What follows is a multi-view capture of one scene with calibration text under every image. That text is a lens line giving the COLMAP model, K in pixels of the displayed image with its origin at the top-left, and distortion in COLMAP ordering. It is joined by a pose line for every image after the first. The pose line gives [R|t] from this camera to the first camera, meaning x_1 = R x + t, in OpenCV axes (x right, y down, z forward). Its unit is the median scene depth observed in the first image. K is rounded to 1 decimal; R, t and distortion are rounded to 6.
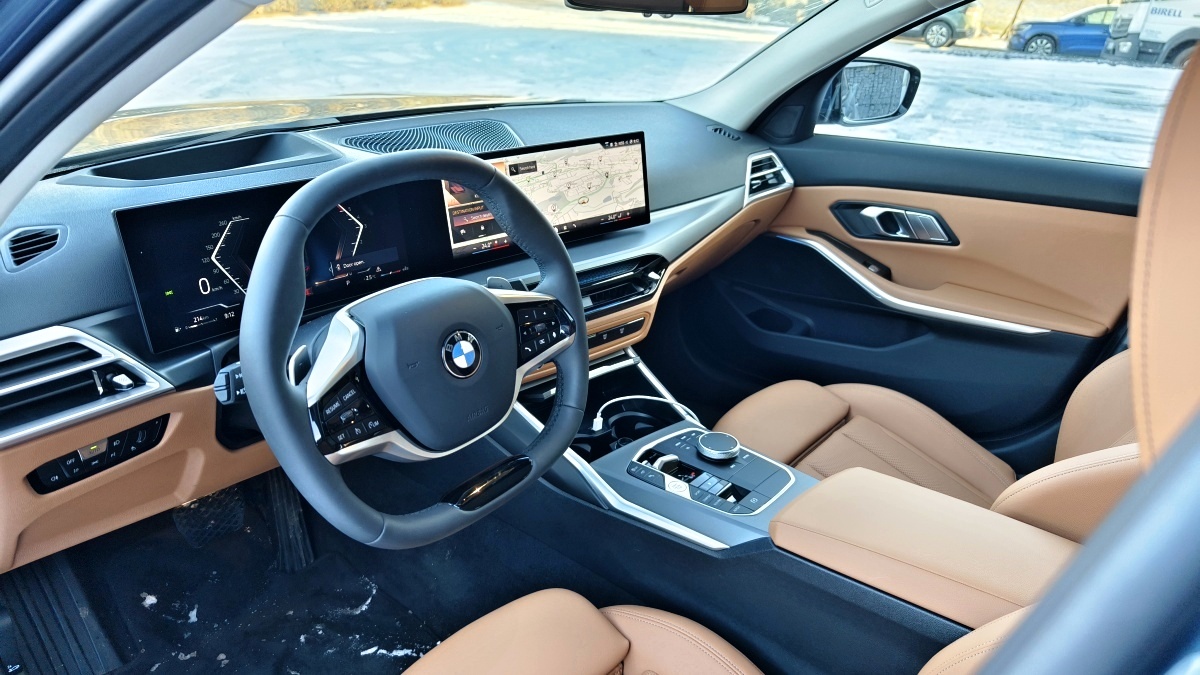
lens RADIAL K [[816.9, 0, 600.0], [0, 816.9, 337.5], [0, 0, 1]] dist [0.021205, -0.003019]
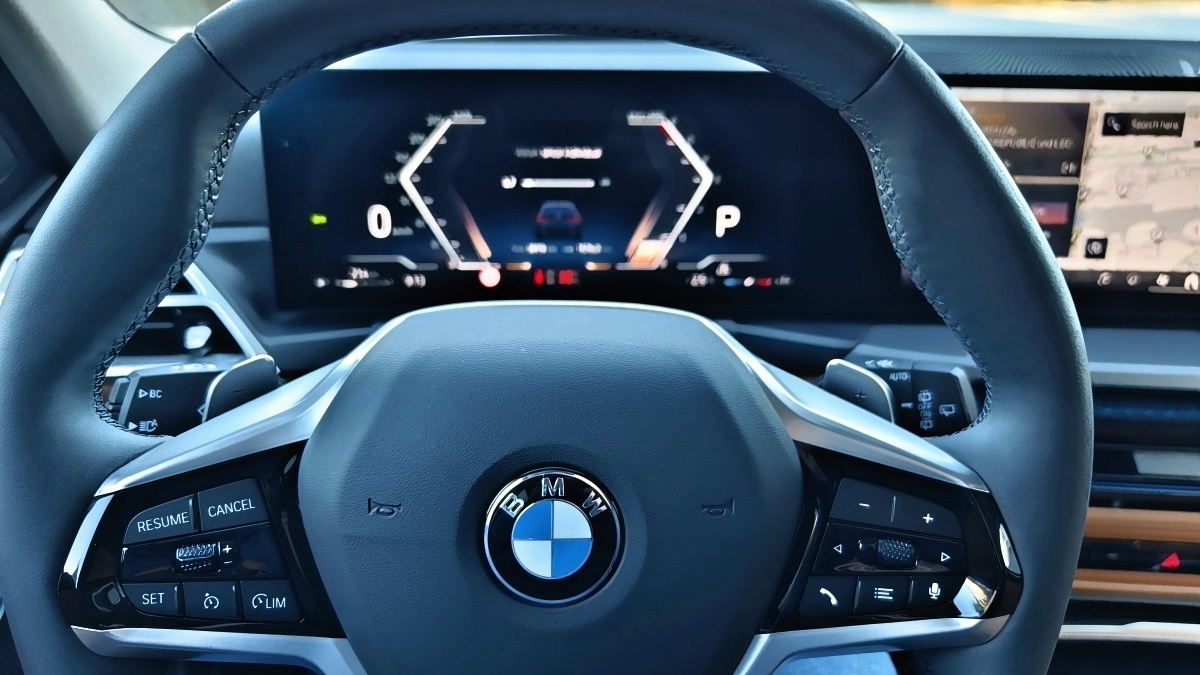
lens RADIAL K [[834.7, 0, 600.0], [0, 834.7, 337.5], [0, 0, 1]] dist [0.051097, -0.094555]
pose [[0.687373, 0.273951, -0.672659, 0.032772], [-0.279253, 0.954631, 0.103427, -0.059863], [0.670475, 0.116749, 0.732689, 0.454665]]
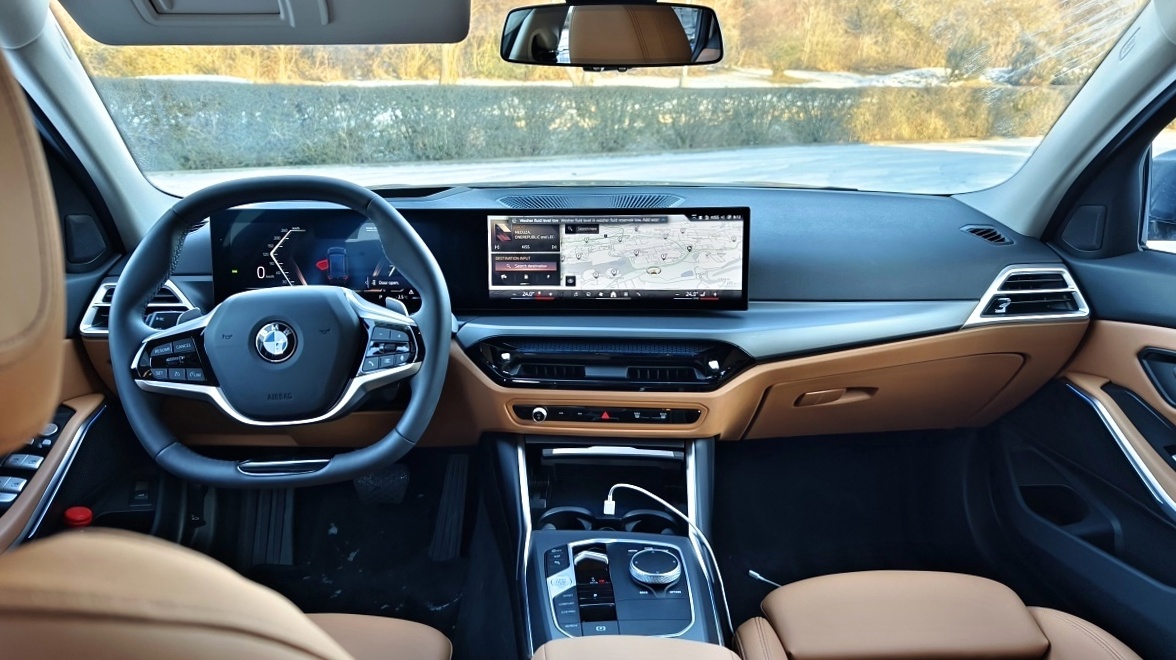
lens RADIAL K [[818.0, 0, 588.0], [0, 818.0, 330.0], [0, 0, 1]] dist [0.051097, -0.094555]
pose [[0.681757, 0.157762, -0.714366, 0.602302], [-0.267394, 0.962645, -0.042596, -0.038700], [0.680961, 0.220058, 0.698475, 0.288117]]
